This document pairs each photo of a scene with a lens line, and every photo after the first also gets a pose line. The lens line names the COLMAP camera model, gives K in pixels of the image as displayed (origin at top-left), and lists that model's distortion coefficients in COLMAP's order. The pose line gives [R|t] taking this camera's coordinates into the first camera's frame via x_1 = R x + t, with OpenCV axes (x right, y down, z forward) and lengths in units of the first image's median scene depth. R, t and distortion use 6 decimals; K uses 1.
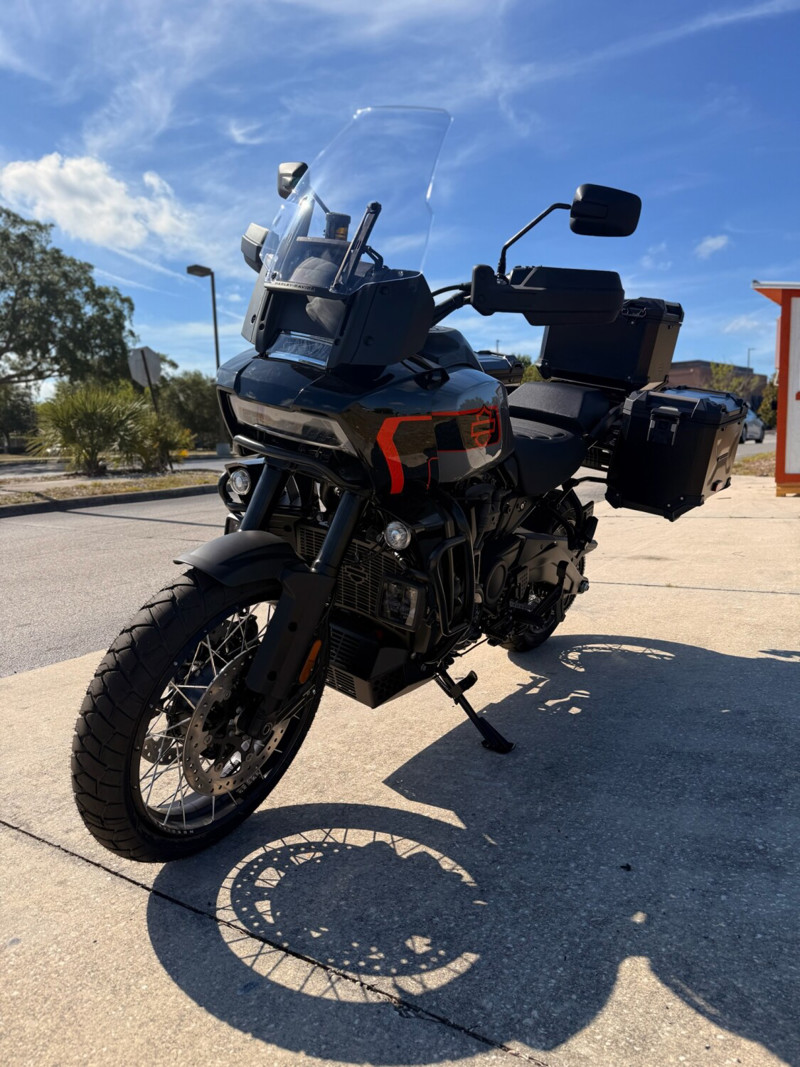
lens RADIAL K [[758.2, 0, 400.0], [0, 758.2, 533.5], [0, 0, 1]] dist [0.004197, -0.006334]
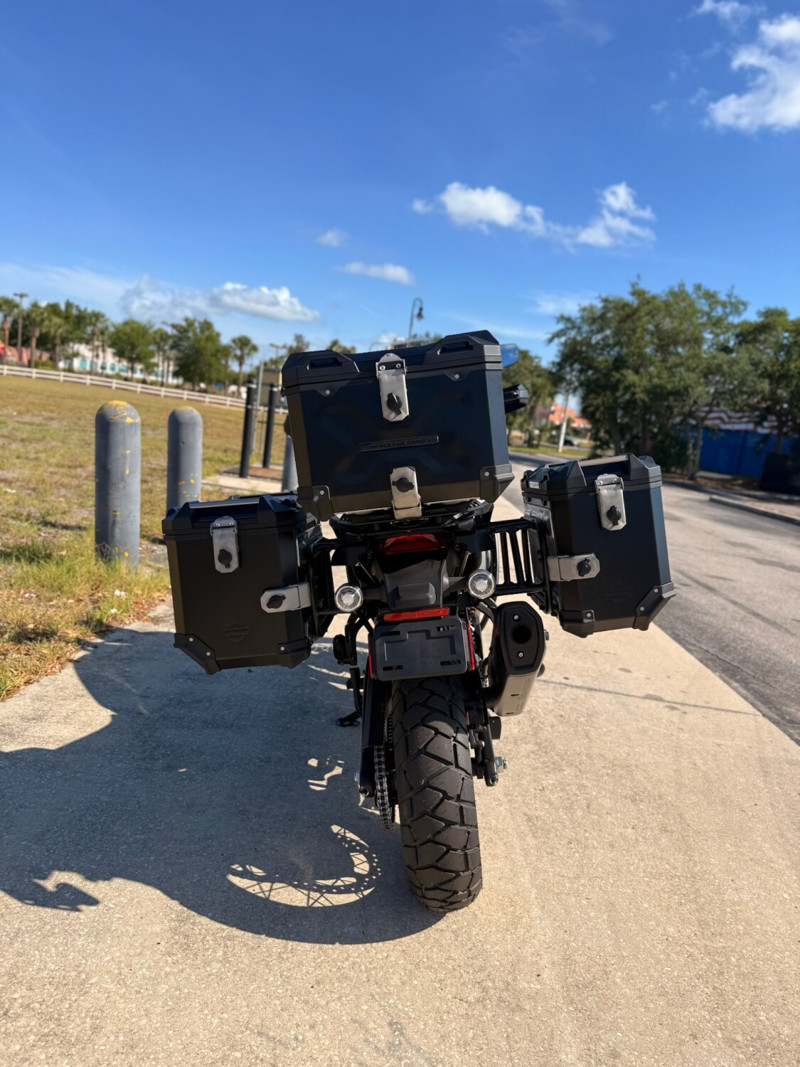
lens RADIAL K [[758.2, 0, 400.0], [0, 758.2, 533.5], [0, 0, 1]] dist [0.004197, -0.006334]
pose [[-0.842722, 0.012316, -0.538208, 1.103843], [-0.169543, 0.942794, 0.287043, -0.660522], [0.510955, 0.333147, -0.792425, 2.818173]]
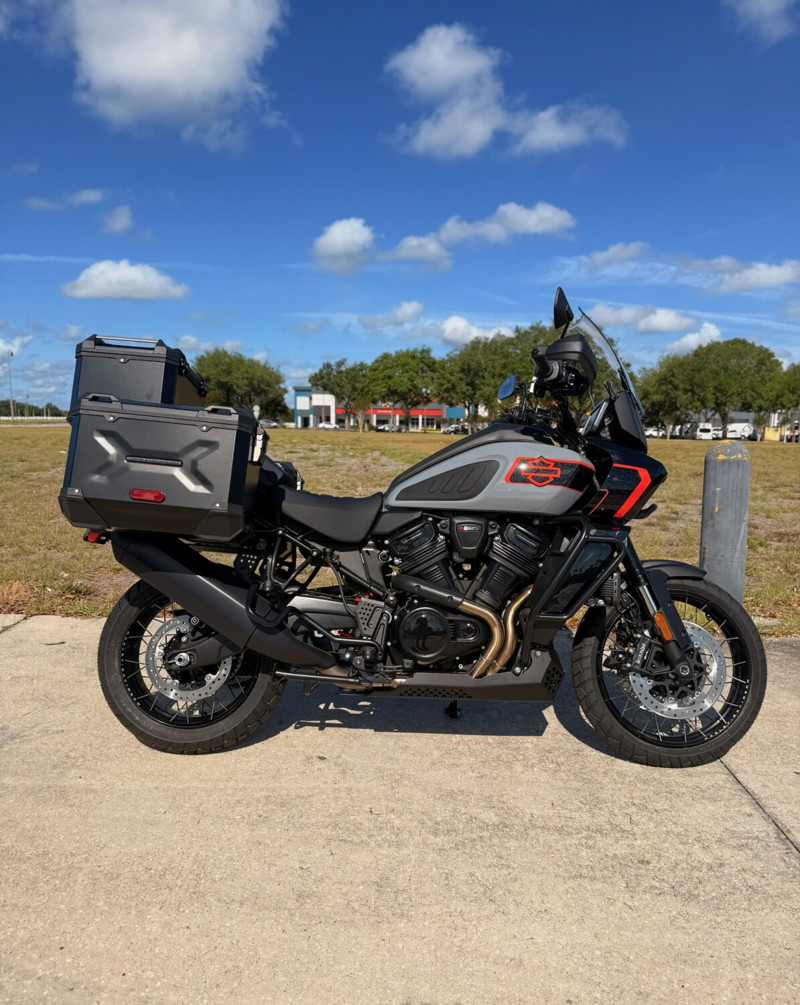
lens RADIAL K [[743.9, 0, 404.4], [0, 743.9, 540.6], [0, 0, 1]] dist [0.060467, -0.099844]
pose [[-0.550305, -0.104070, 0.828453, -1.310071], [0.111966, 0.974043, 0.196733, -0.448115], [-0.827423, 0.201022, -0.524368, 2.398103]]
